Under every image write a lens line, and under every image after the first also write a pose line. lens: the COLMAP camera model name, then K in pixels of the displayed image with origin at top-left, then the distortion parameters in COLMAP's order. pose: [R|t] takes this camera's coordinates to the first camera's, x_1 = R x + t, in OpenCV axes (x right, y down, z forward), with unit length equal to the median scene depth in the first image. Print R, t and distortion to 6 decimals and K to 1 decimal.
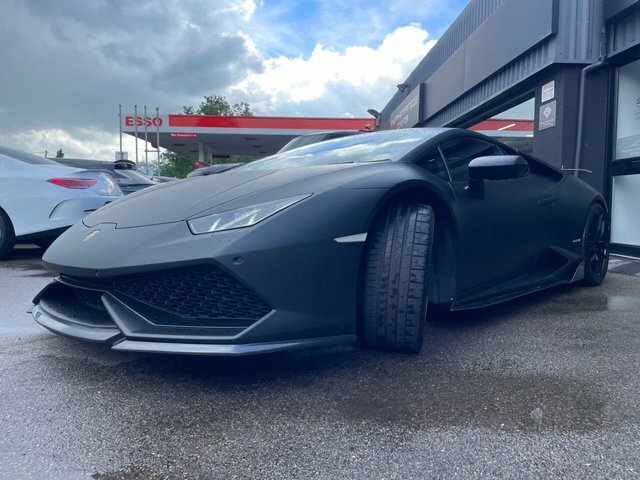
lens RADIAL K [[479.6, 0, 323.4], [0, 479.6, 227.7], [0, 0, 1]] dist [0.092499, -0.114142]
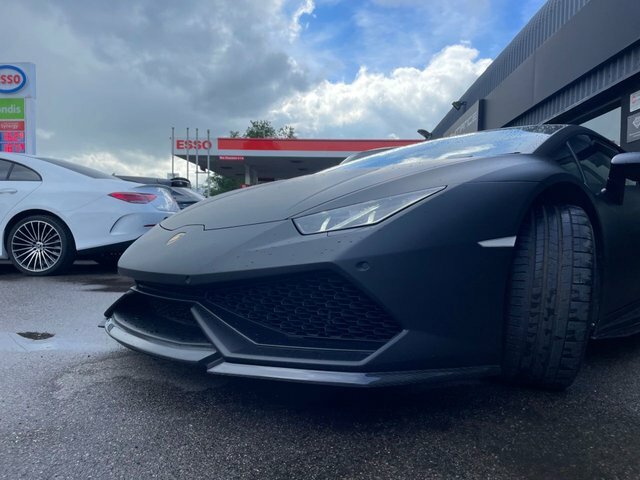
lens RADIAL K [[481.8, 0, 324.3], [0, 481.8, 236.4], [0, 0, 1]] dist [0.091119, -0.118584]
pose [[0.996498, 0.010237, -0.082984, -0.053145], [-0.012830, 0.999444, -0.030777, 0.013477], [0.082623, 0.031734, 0.996075, 0.060362]]
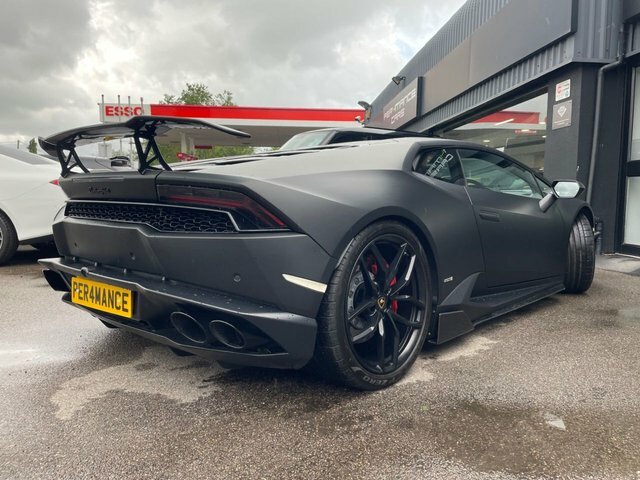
lens RADIAL K [[481.8, 0, 324.3], [0, 481.8, 236.4], [0, 0, 1]] dist [0.091119, -0.118584]
pose [[0.999175, -0.004946, 0.040316, -0.076528], [0.003459, 0.999315, 0.036853, -0.026093], [-0.040470, -0.036683, 0.998507, 0.021832]]
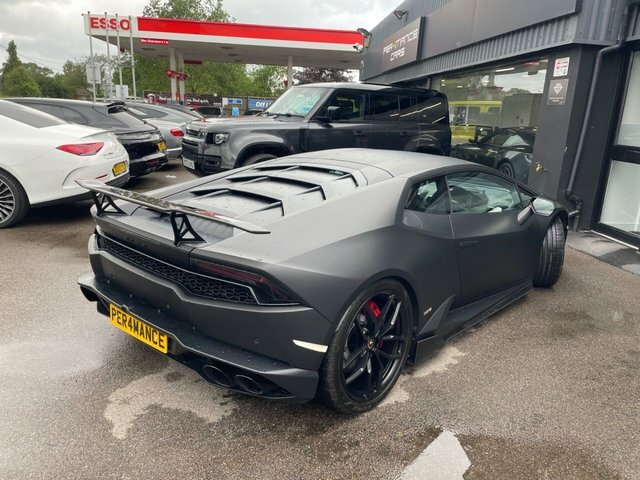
lens RADIAL K [[482.0, 0, 320.0], [0, 482.0, 240.0], [0, 0, 1]] dist [0.085247, -0.105270]
pose [[0.998234, 0.024361, 0.054187, -0.092059], [-0.035070, 0.977829, 0.206450, -0.148367], [-0.047957, -0.207985, 0.976956, -0.032097]]
